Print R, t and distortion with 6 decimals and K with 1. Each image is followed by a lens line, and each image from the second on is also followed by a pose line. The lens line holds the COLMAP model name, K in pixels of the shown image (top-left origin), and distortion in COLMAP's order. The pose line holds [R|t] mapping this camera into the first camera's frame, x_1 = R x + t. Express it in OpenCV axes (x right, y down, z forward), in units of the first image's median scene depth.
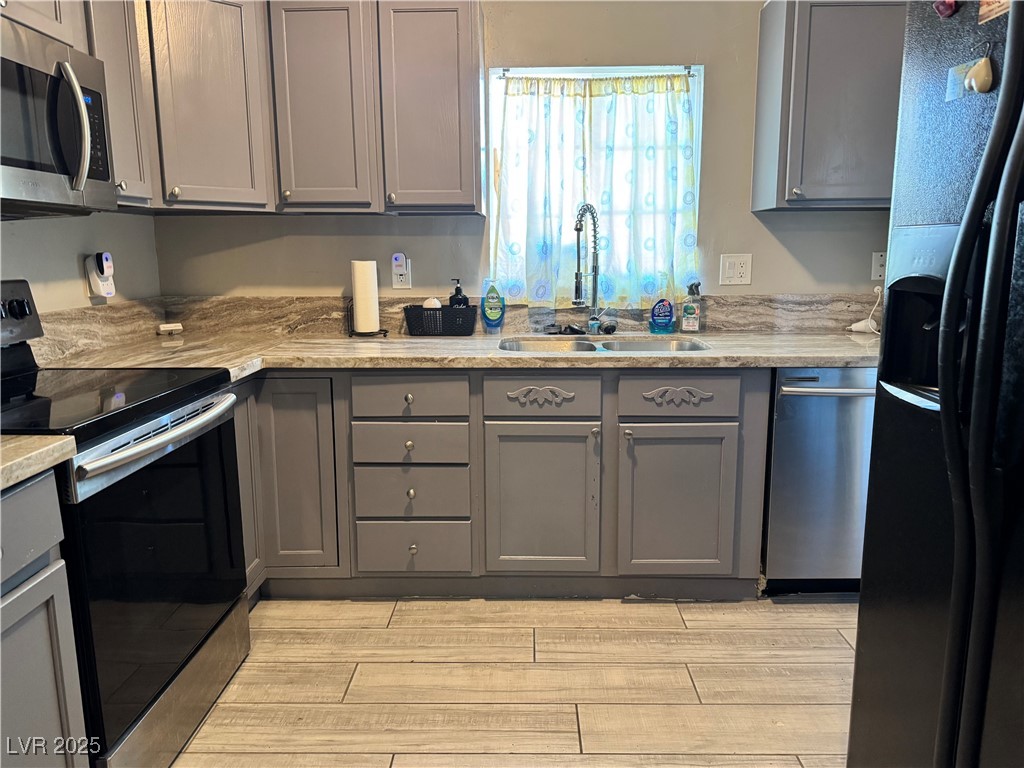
lens RADIAL K [[722.5, 0, 515.5], [0, 722.5, 379.1], [0, 0, 1]] dist [0.074384, -0.094020]
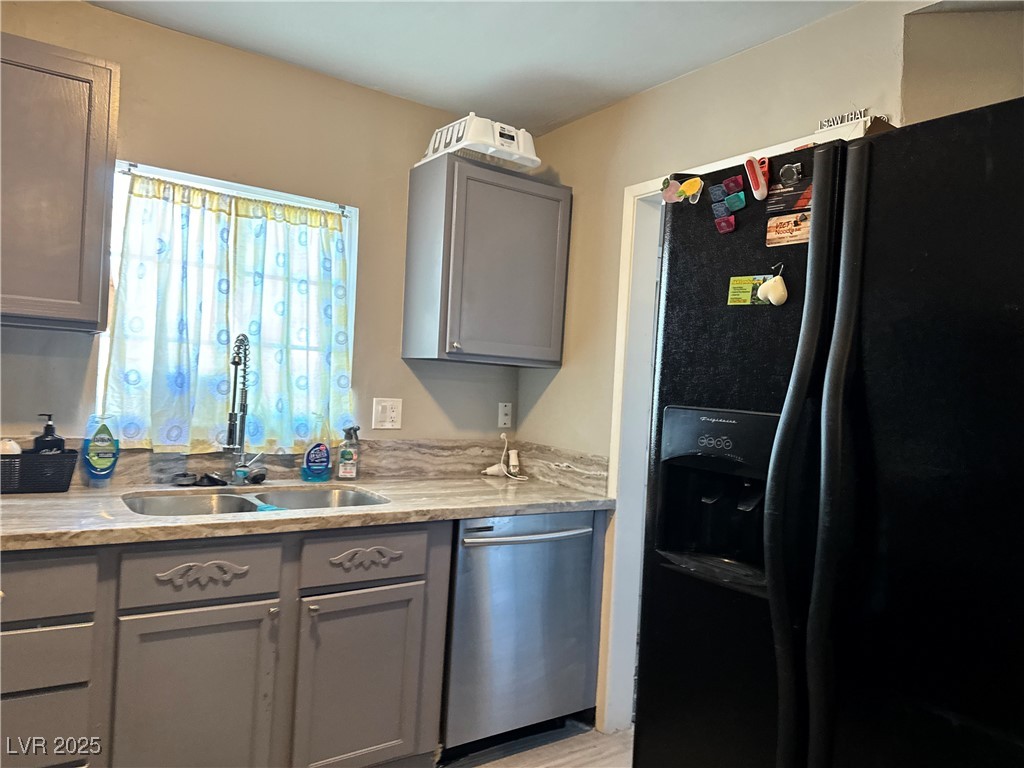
lens RADIAL K [[722.5, 0, 506.0], [0, 722.5, 387.5], [0, 0, 1]] dist [0.074384, -0.094020]
pose [[0.808497, 0.051922, 0.586205, -0.165245], [0.038209, 0.989367, -0.140329, -0.049525], [-0.587259, 0.135854, 0.797917, 0.145820]]
